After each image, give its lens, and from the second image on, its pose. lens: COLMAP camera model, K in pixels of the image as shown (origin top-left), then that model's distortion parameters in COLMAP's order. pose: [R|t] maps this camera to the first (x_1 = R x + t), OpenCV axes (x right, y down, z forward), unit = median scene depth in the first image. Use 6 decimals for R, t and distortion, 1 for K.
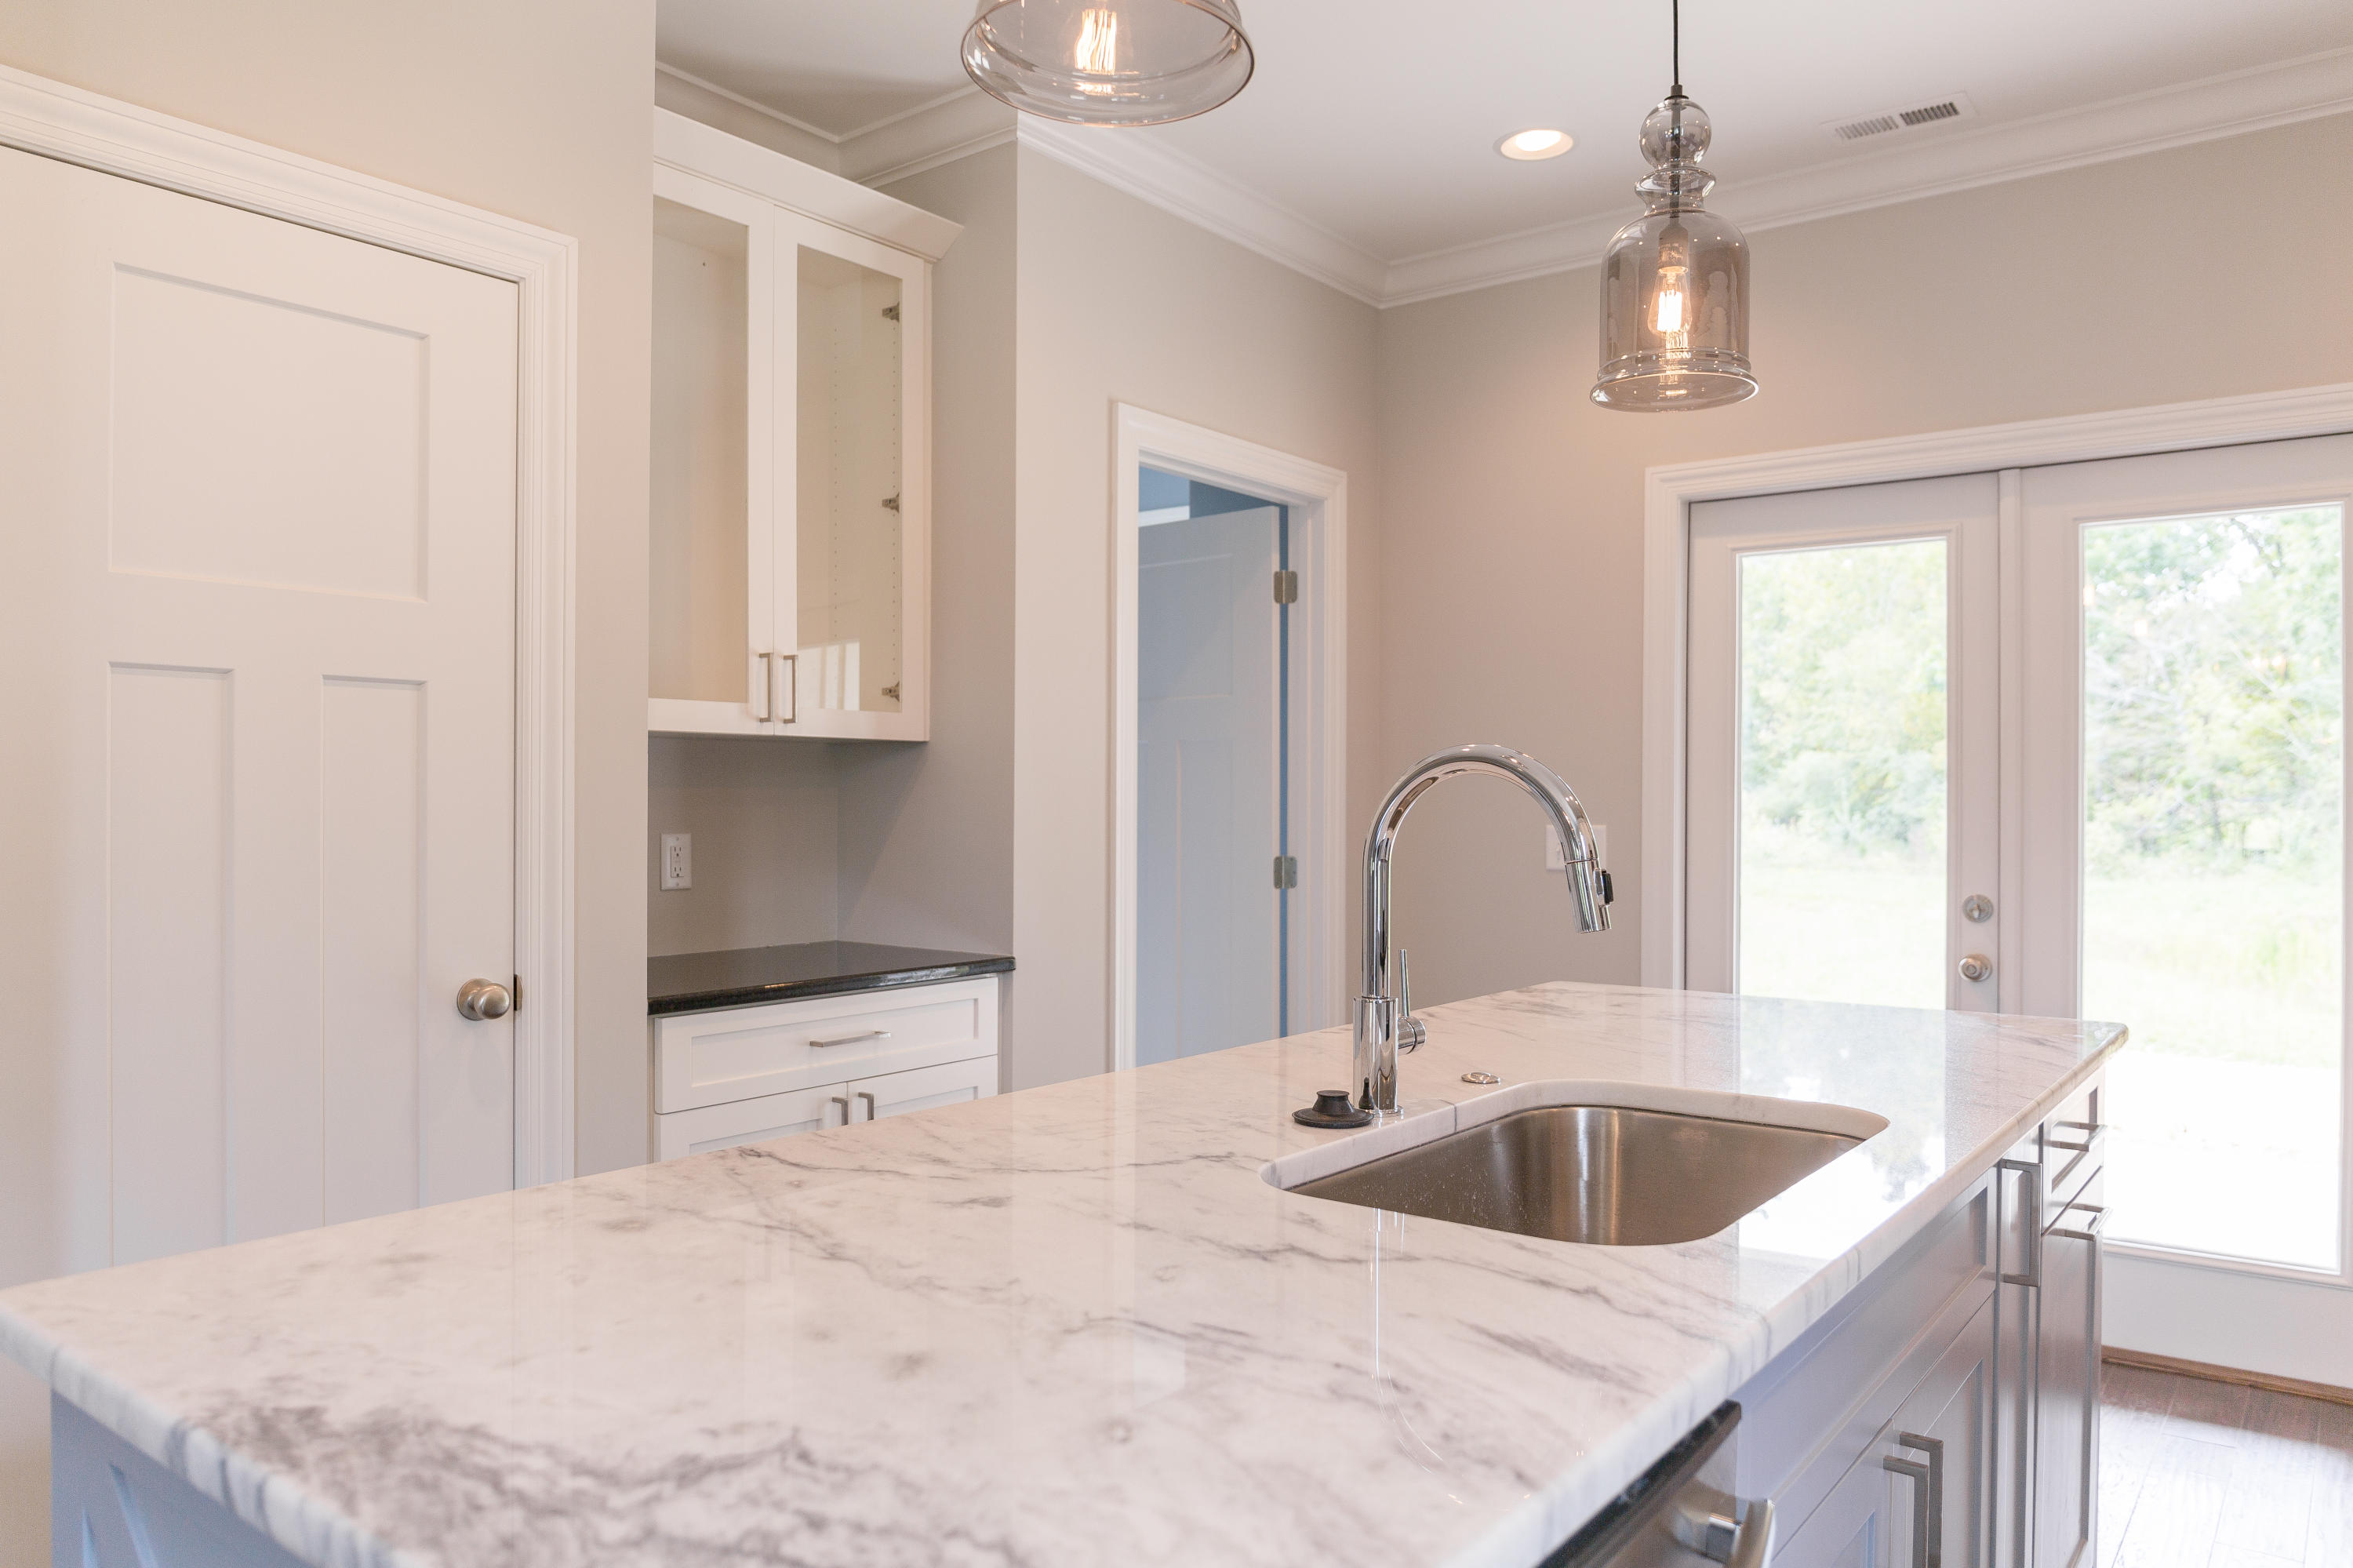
lens RADIAL K [[1595.8, 0, 1173.1], [0, 1595.8, 804.4], [0, 0, 1]] dist [-0.028666, -0.002080]
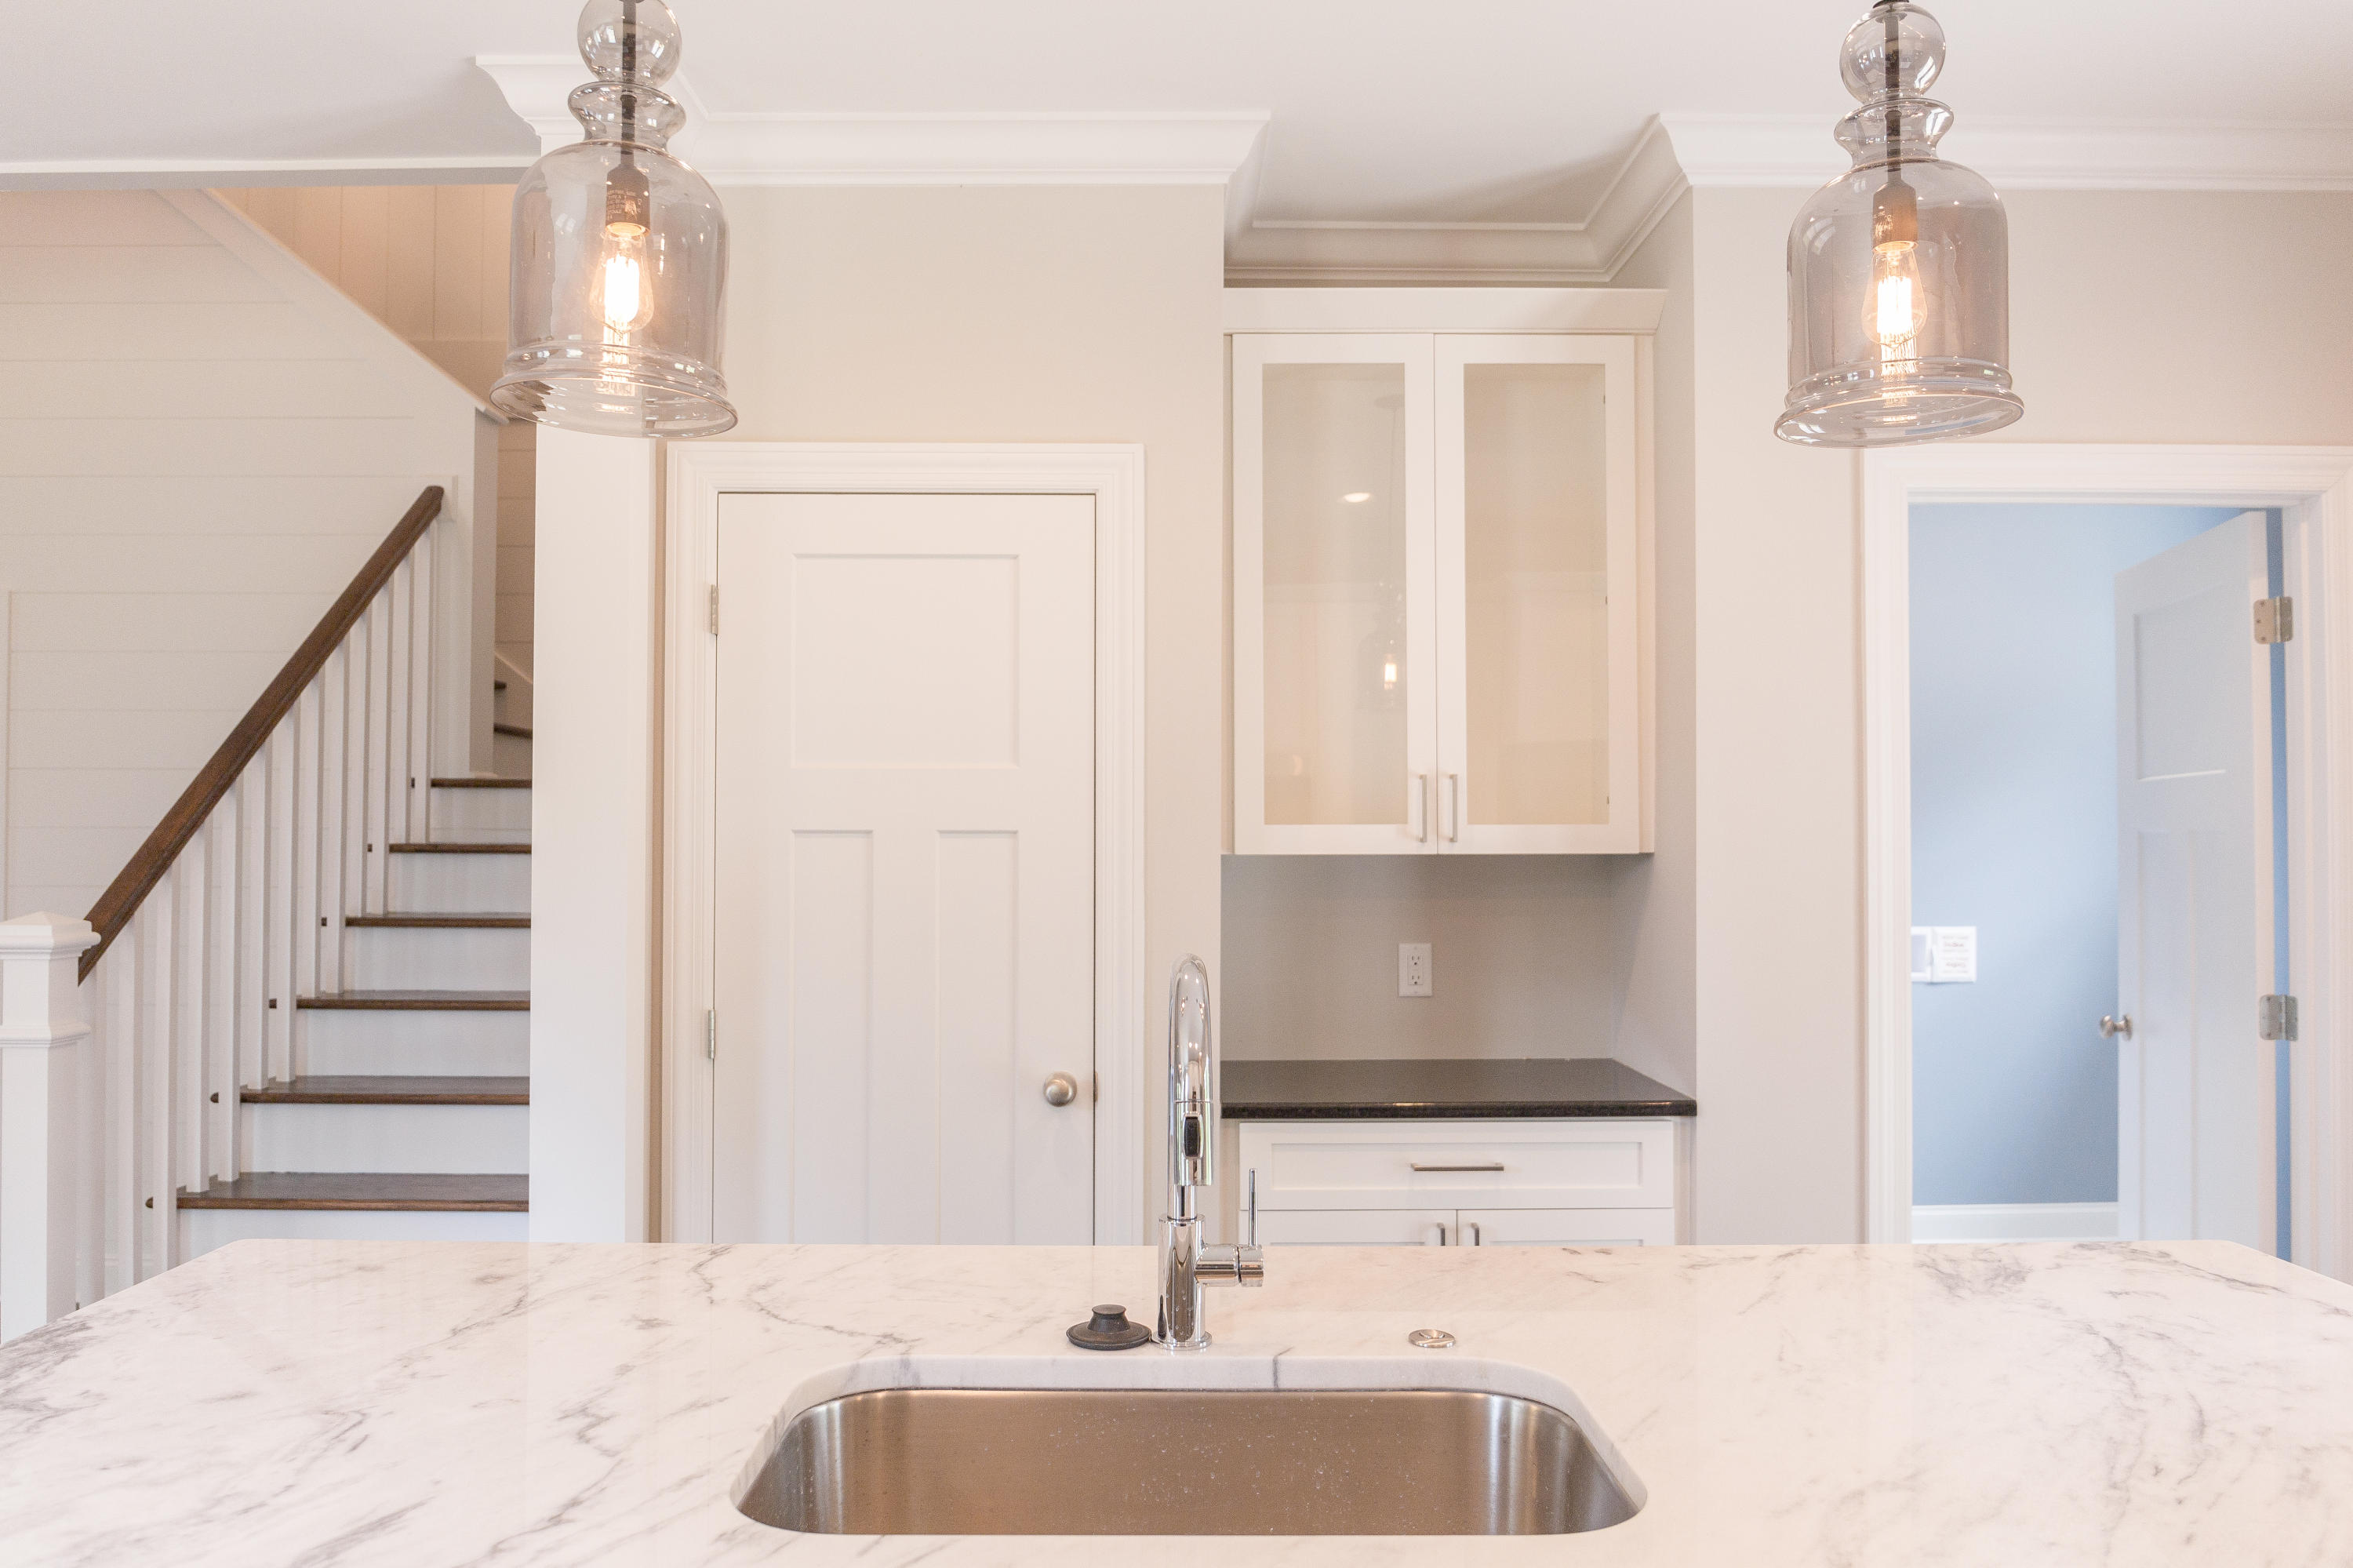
lens RADIAL K [[1666.9, 0, 1176.5], [0, 1666.9, 784.0], [0, 0, 1]] dist [-0.028370, -0.000210]
pose [[0.616718, -0.025122, -0.786783, 0.647606], [0.000240, 0.999497, -0.031725, -0.072681], [0.787184, 0.019376, 0.616414, 0.287140]]
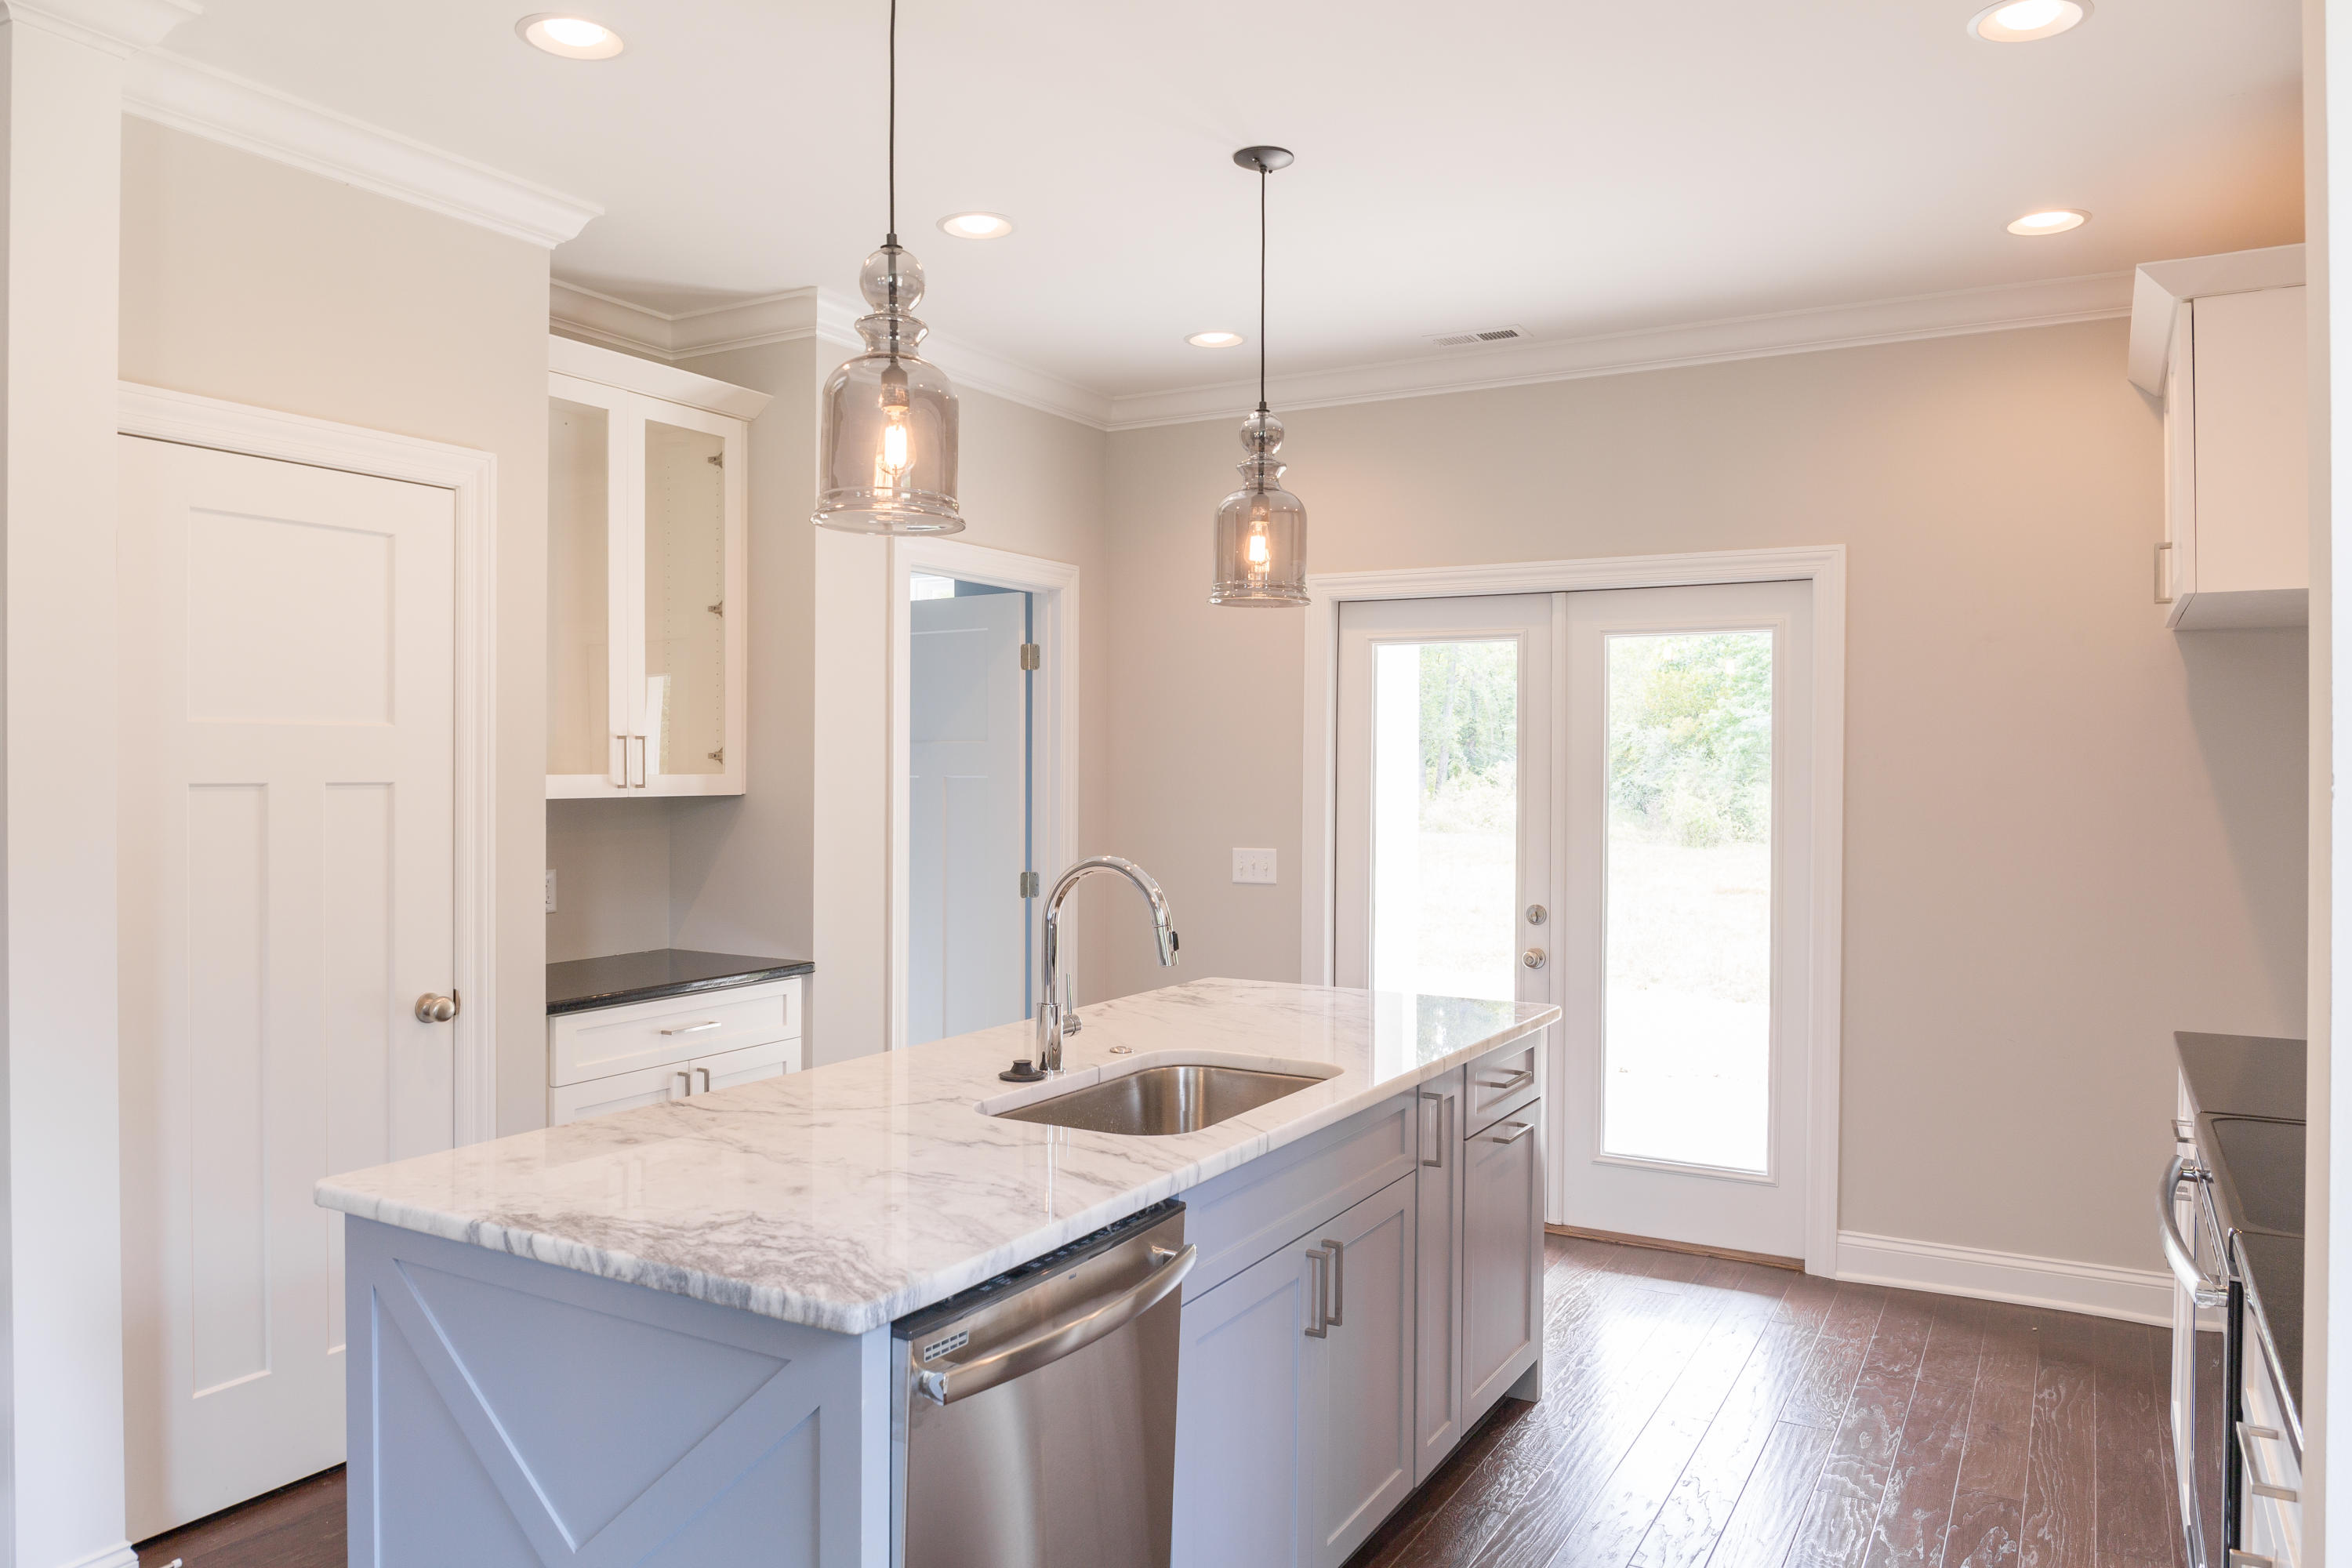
lens RADIAL K [[1608.3, 0, 1170.4], [0, 1608.3, 771.0], [0, 0, 1]] dist [-0.005027, -0.000854]
pose [[0.990889, 0.001348, 0.134673, 0.017999], [-0.001577, 0.999997, 0.001588, -0.091389], [-0.134670, -0.001786, 0.990889, -0.500837]]
